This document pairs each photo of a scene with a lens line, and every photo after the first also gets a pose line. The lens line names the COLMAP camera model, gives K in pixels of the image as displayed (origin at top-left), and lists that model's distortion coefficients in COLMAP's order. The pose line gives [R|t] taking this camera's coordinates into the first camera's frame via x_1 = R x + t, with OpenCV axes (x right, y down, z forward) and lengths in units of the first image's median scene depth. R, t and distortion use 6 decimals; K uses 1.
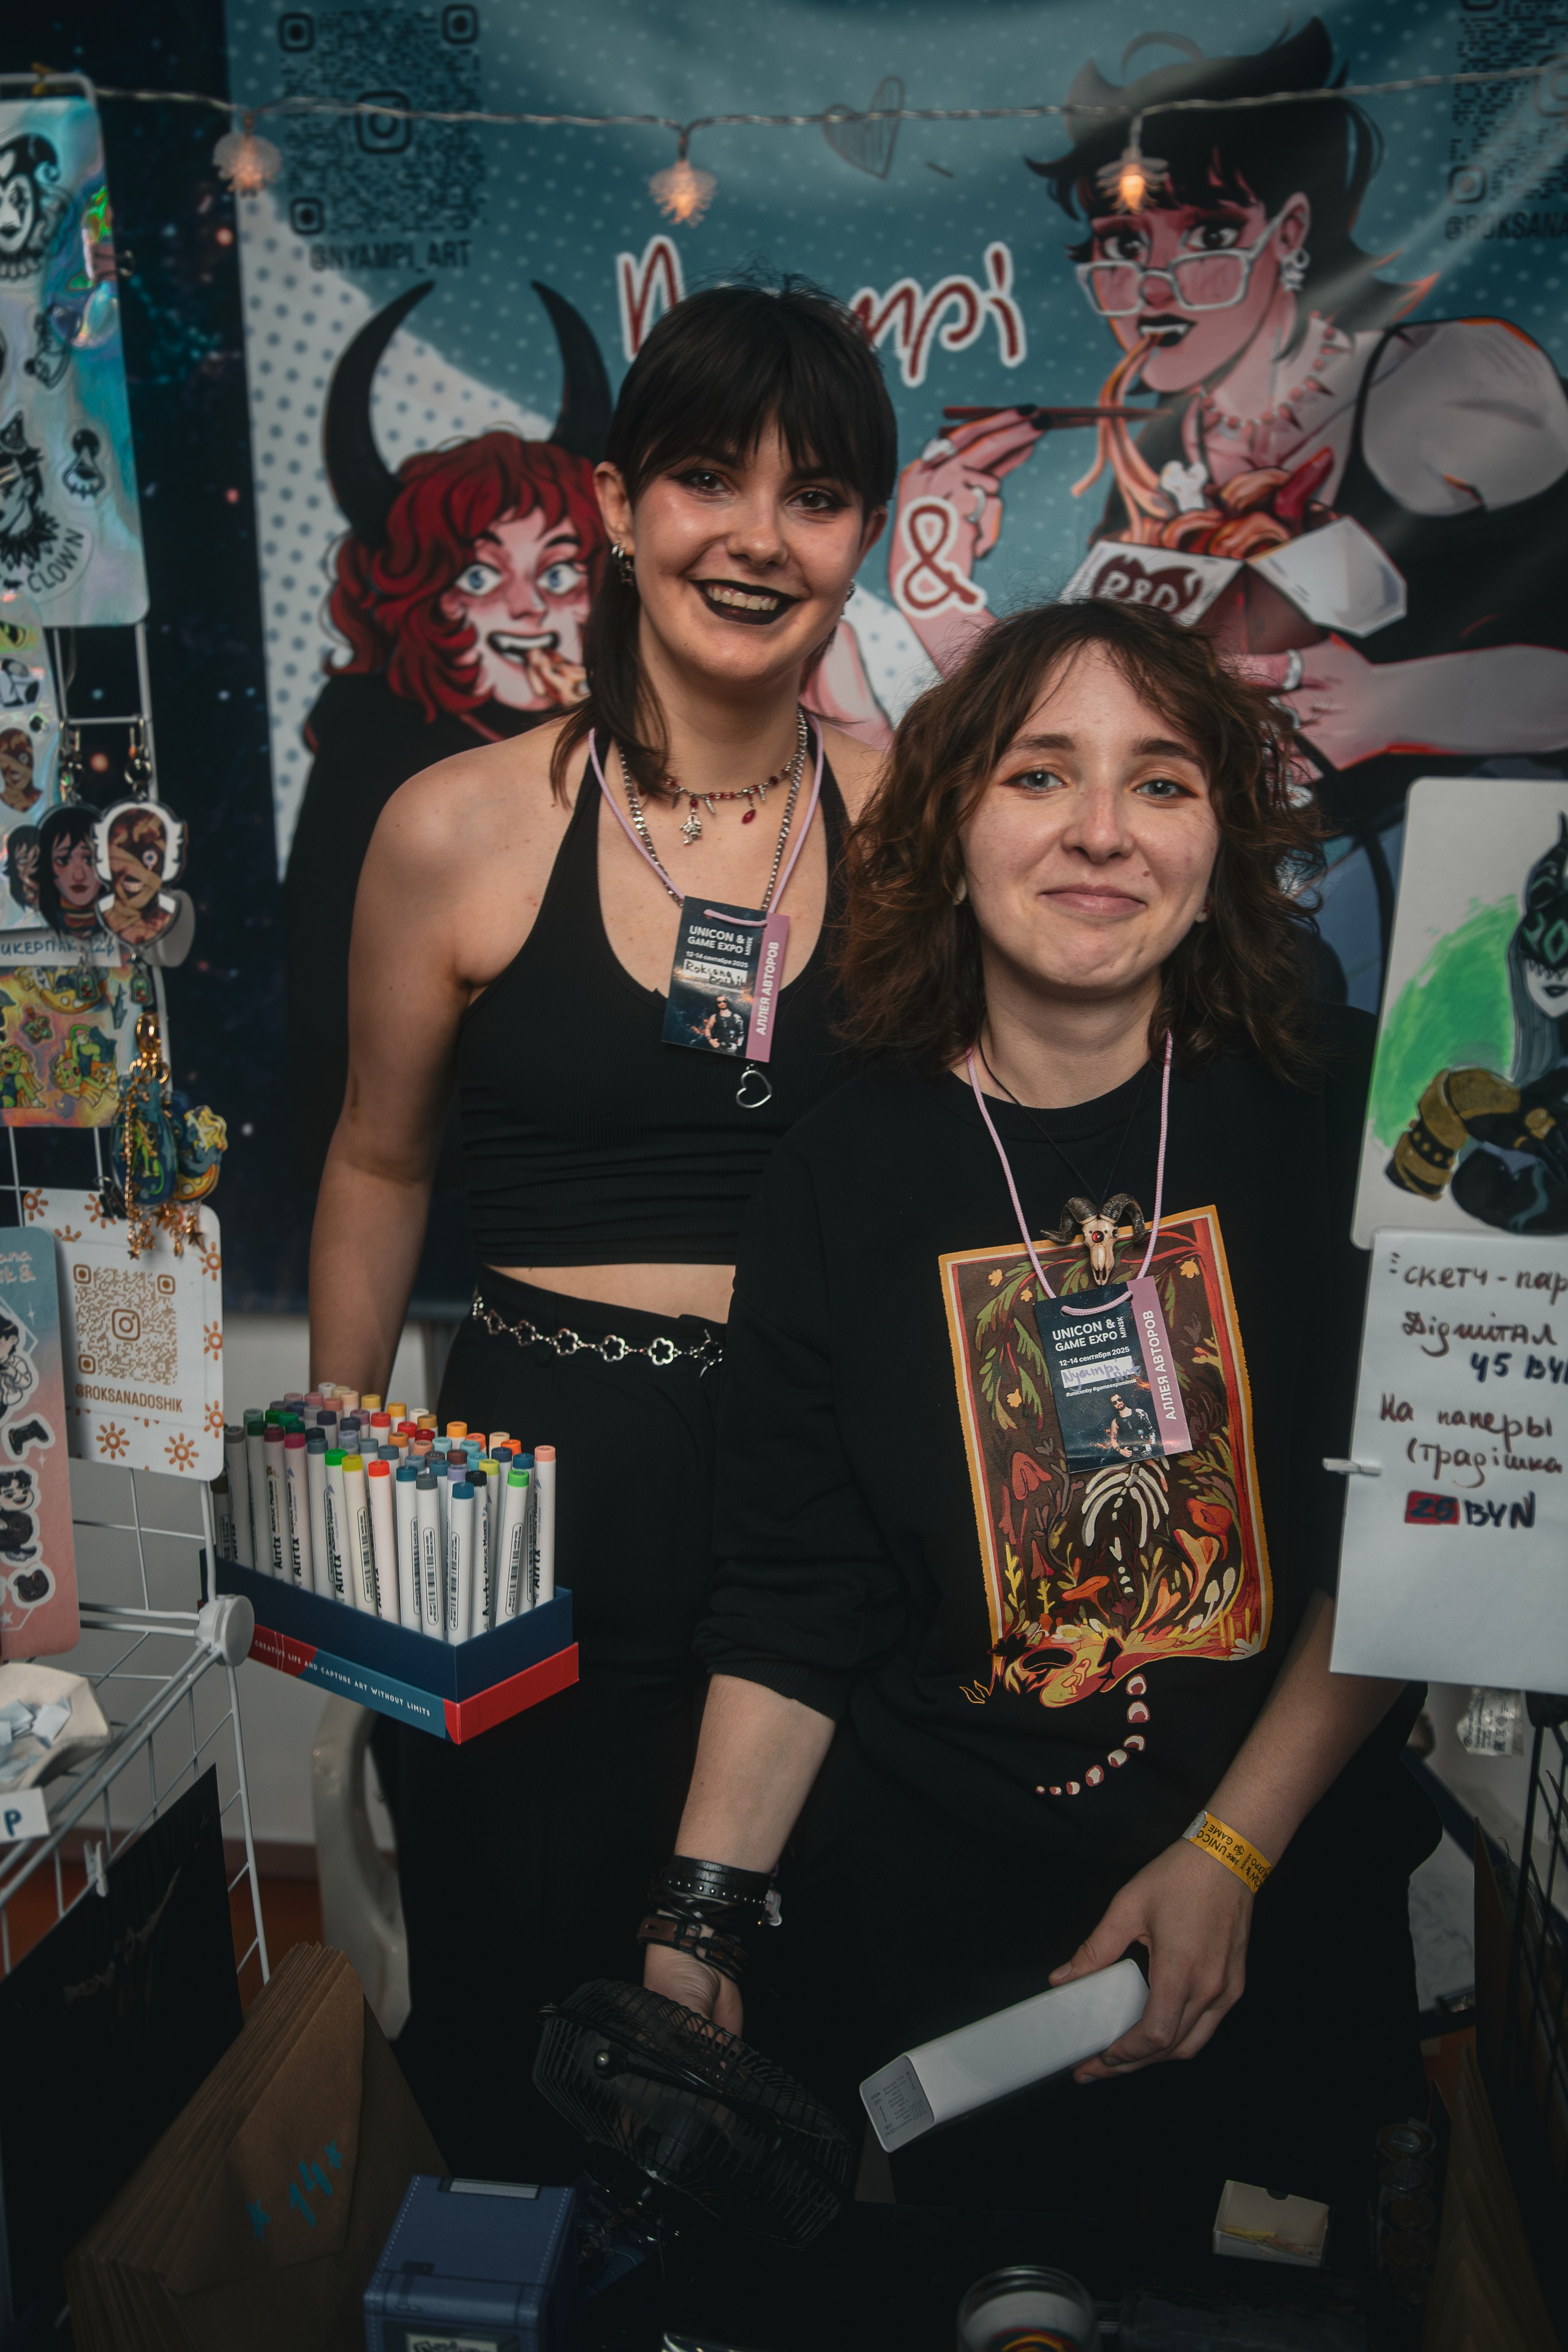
lens RADIAL K [[2171.2, 0, 778.2], [0, 2171.2, 1205.9], [0, 0, 1]] dist [-0.072699, 0.204062]
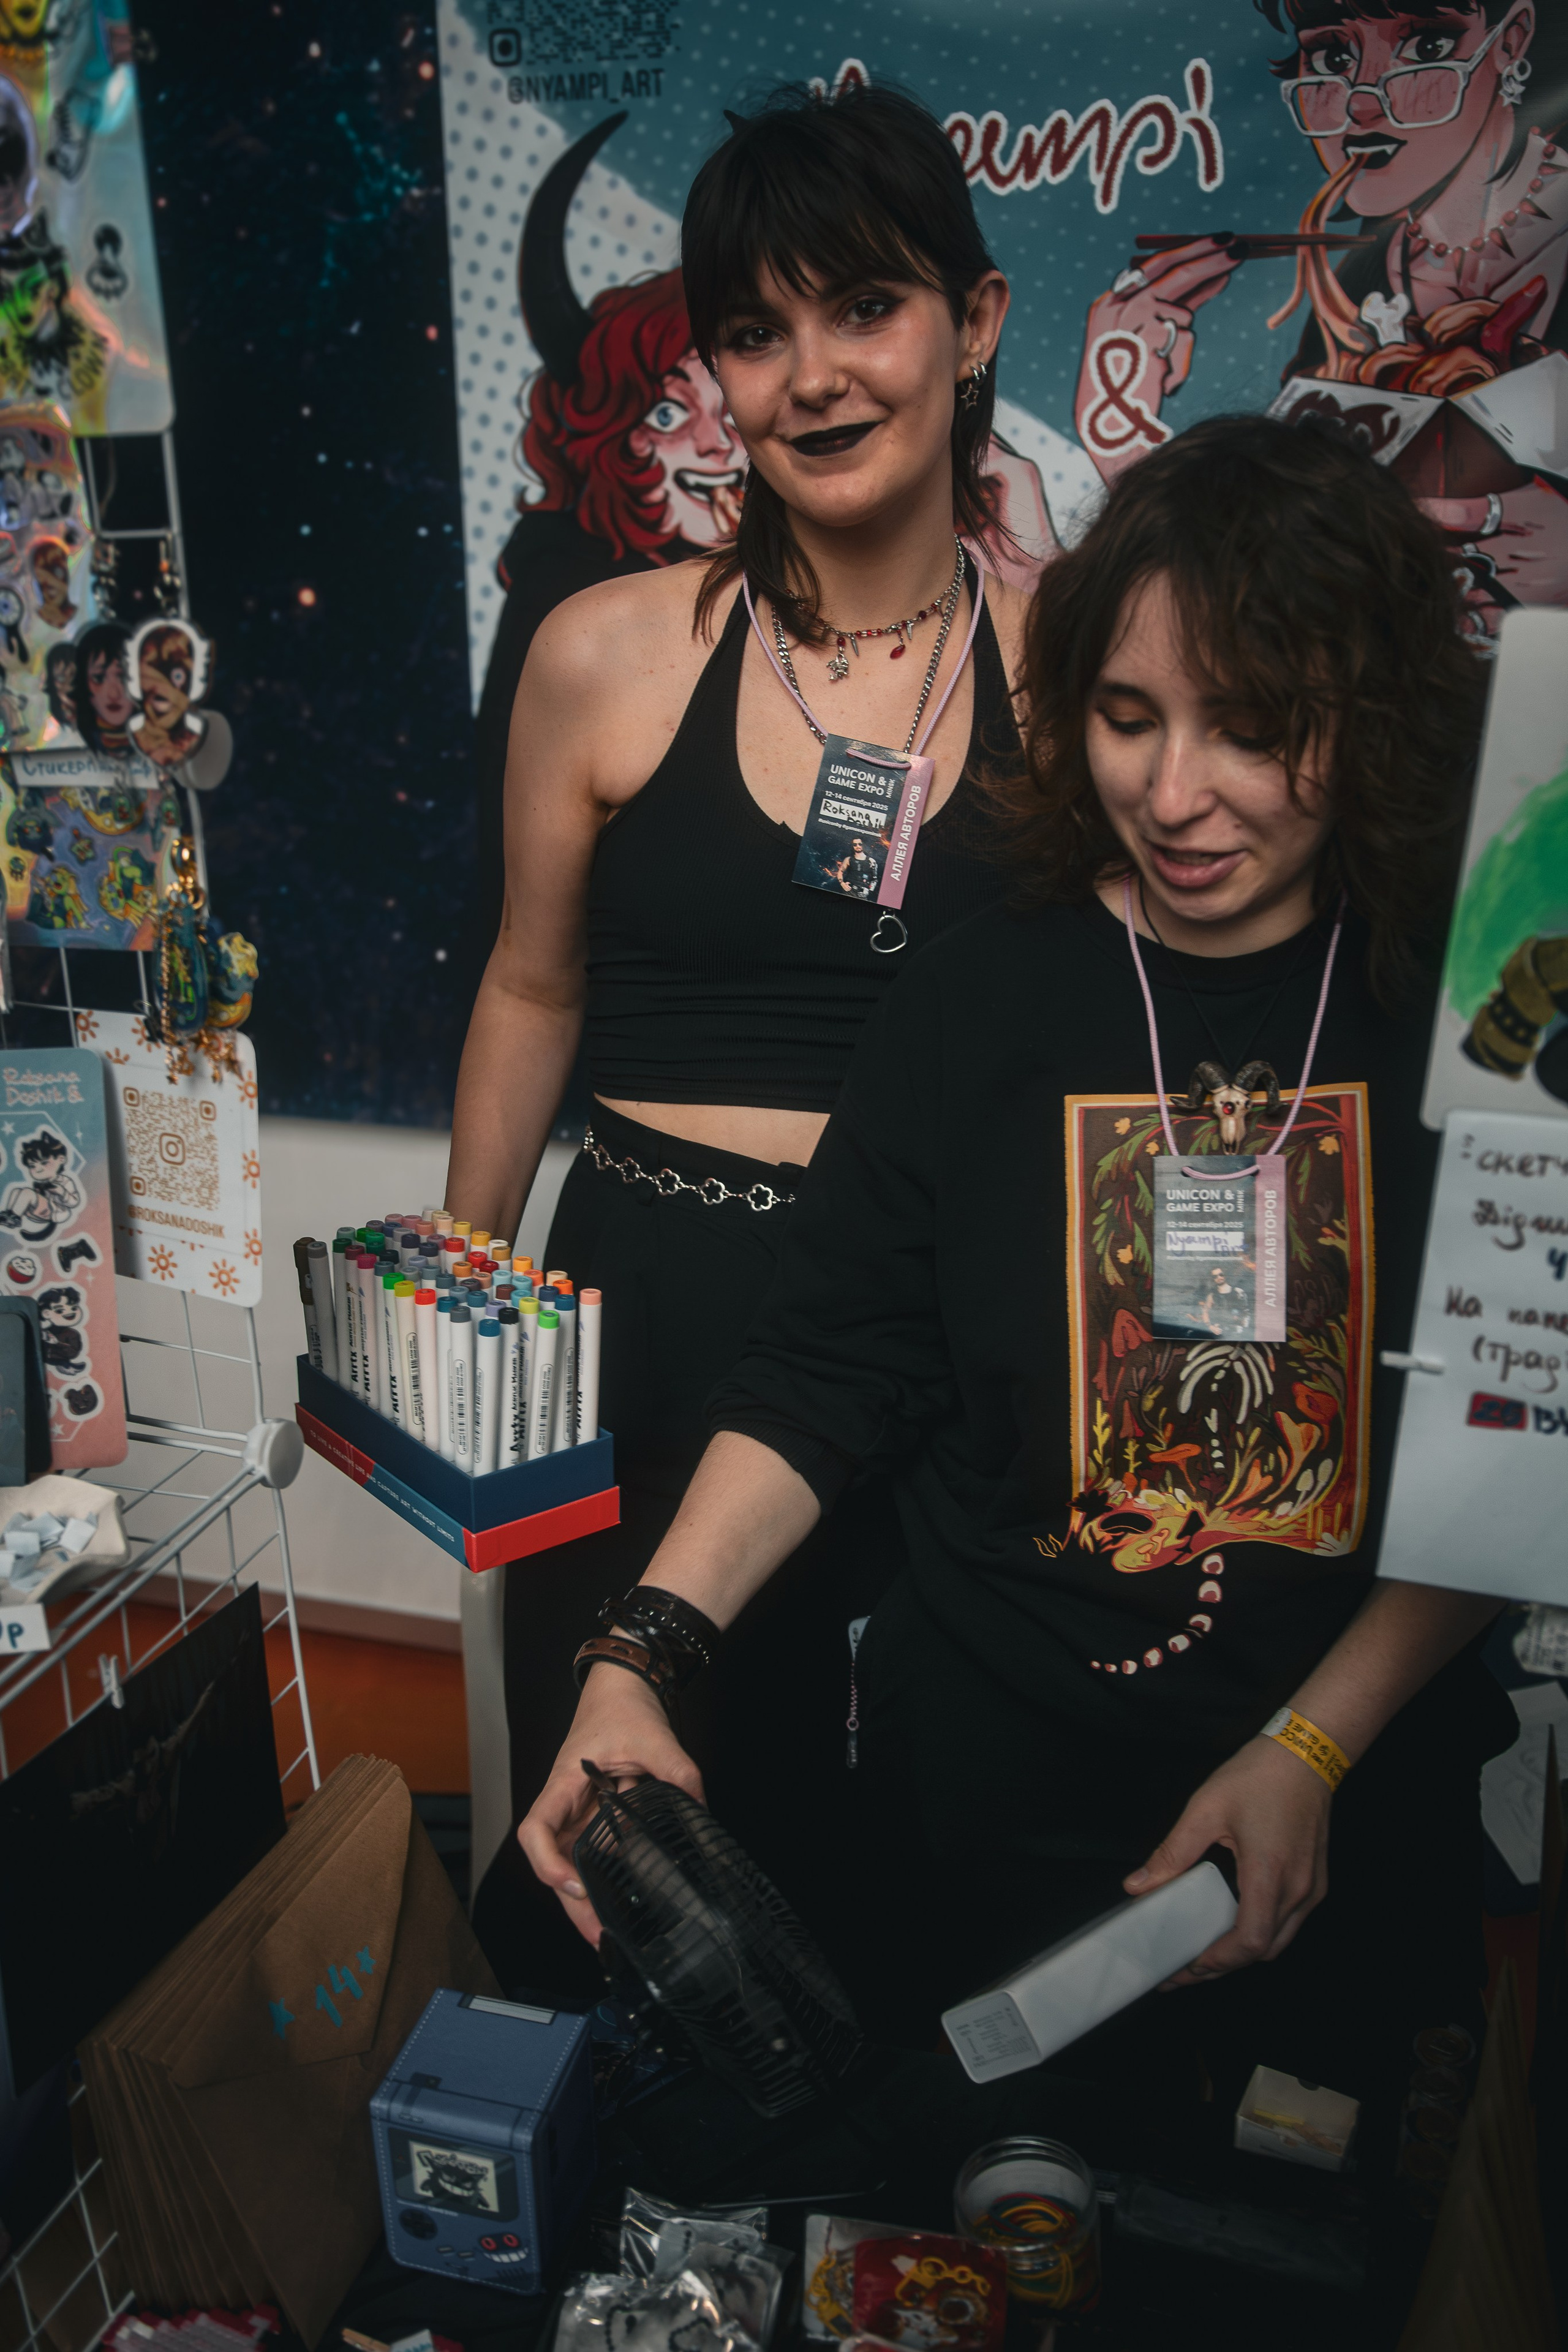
lens RADIAL K [[1982.9, 0, 875.9], [0, 1982.9, 1174.7], [0, 0, 1]] dist [-0.089909, 0.130610]
pose [[0.991513, 0.047971, -0.120834, 0.109978], [-0.039620, 0.996719, 0.070585, -0.008619], [0.123824, -0.065198, 0.990160, 0.111537]]
